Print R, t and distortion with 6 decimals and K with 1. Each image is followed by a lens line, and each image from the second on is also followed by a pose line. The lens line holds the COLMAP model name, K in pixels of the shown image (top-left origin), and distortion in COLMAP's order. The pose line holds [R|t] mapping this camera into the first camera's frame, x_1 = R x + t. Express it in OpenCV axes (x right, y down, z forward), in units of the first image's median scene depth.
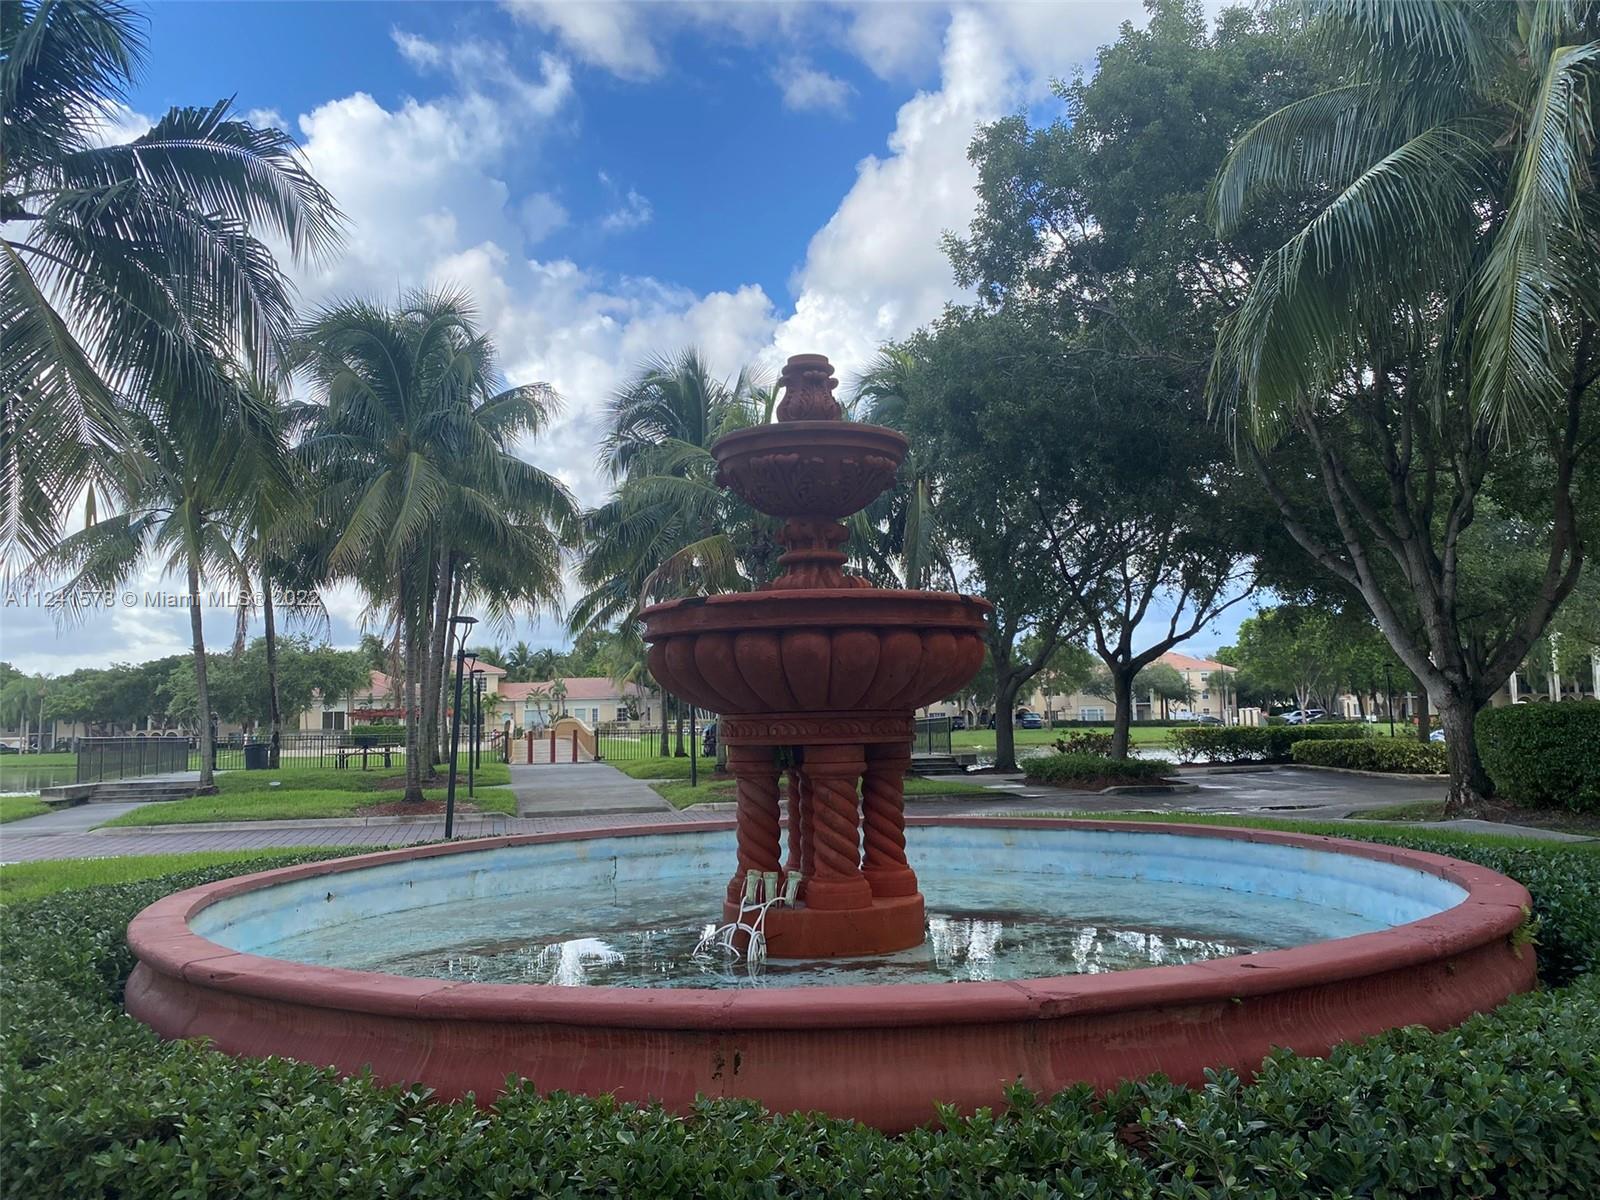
lens RADIAL K [[1211.4, 0, 801.2], [0, 1211.4, 597.3], [0, 0, 1]] dist [0.061808, -0.095449]
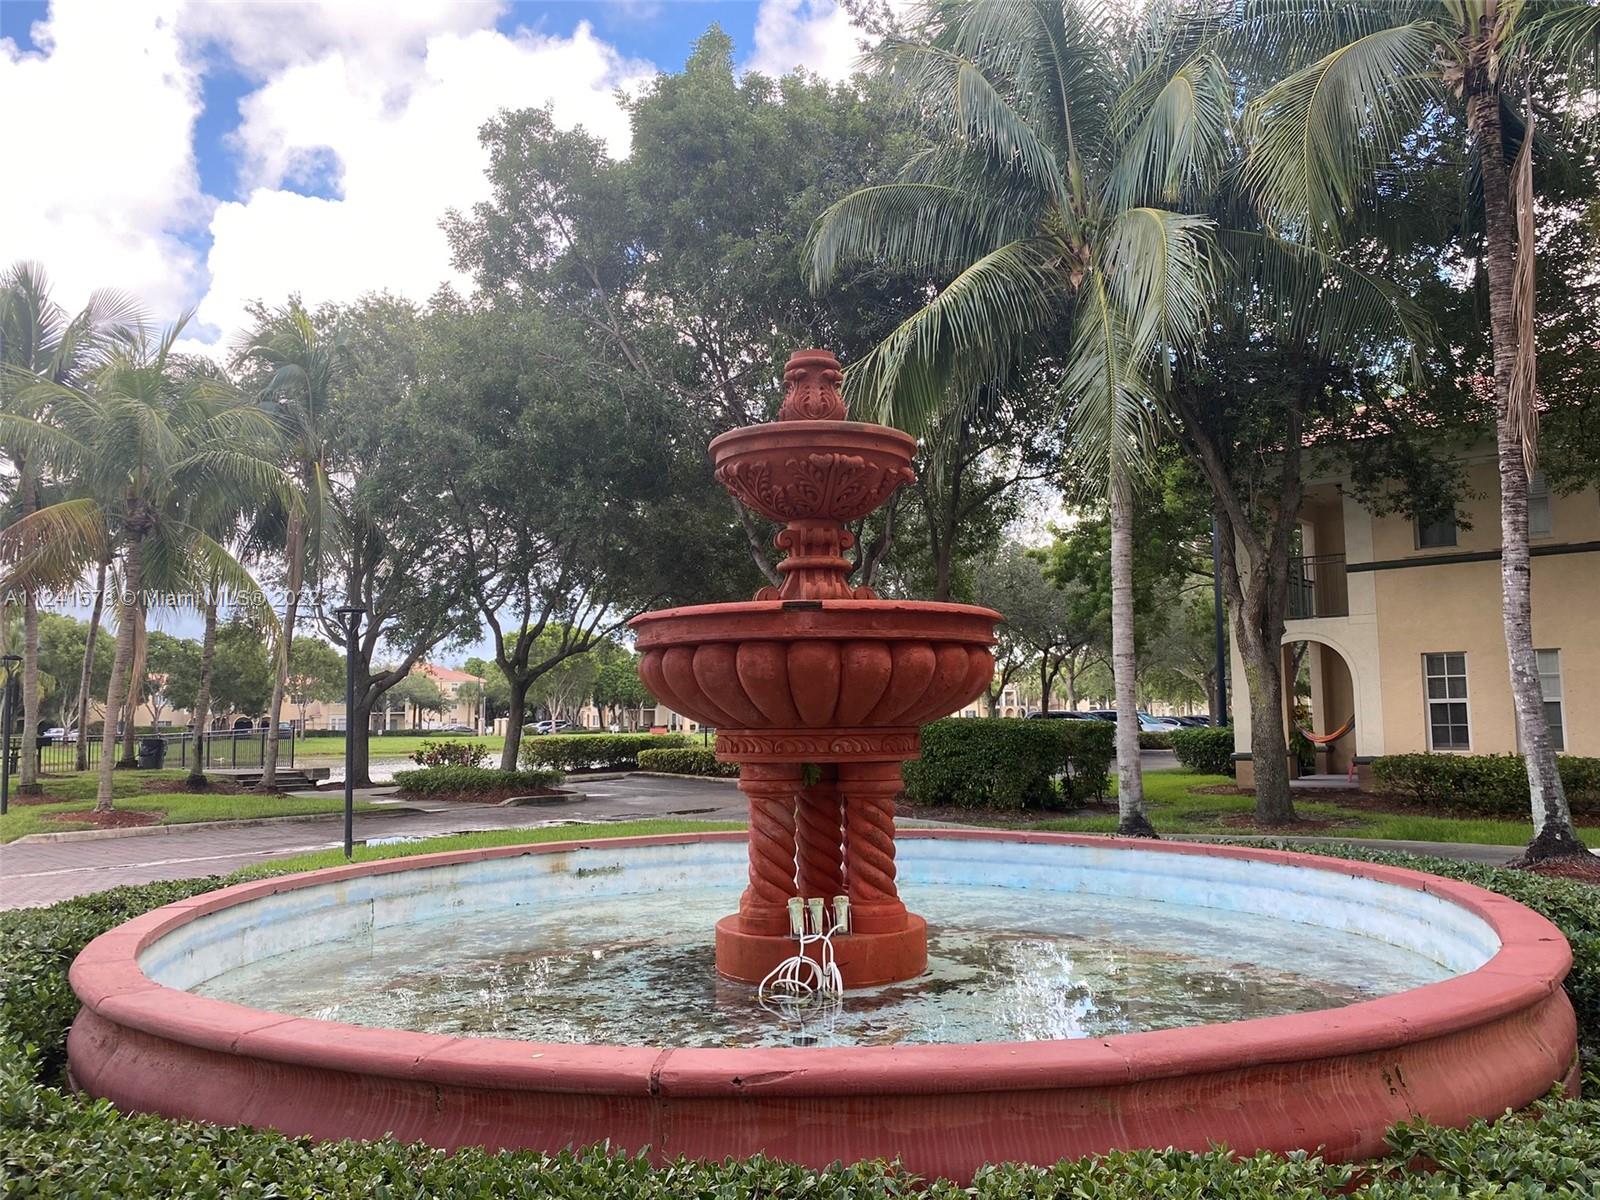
lens RADIAL K [[1206.4, 0, 804.3], [0, 1206.4, 593.4], [0, 0, 1]] dist [0.140673, -0.360051]
pose [[0.824696, 0.070528, 0.561161, -0.259715], [-0.064425, 0.997451, -0.030681, 0.009718], [-0.561894, -0.010851, 0.827138, 0.106108]]
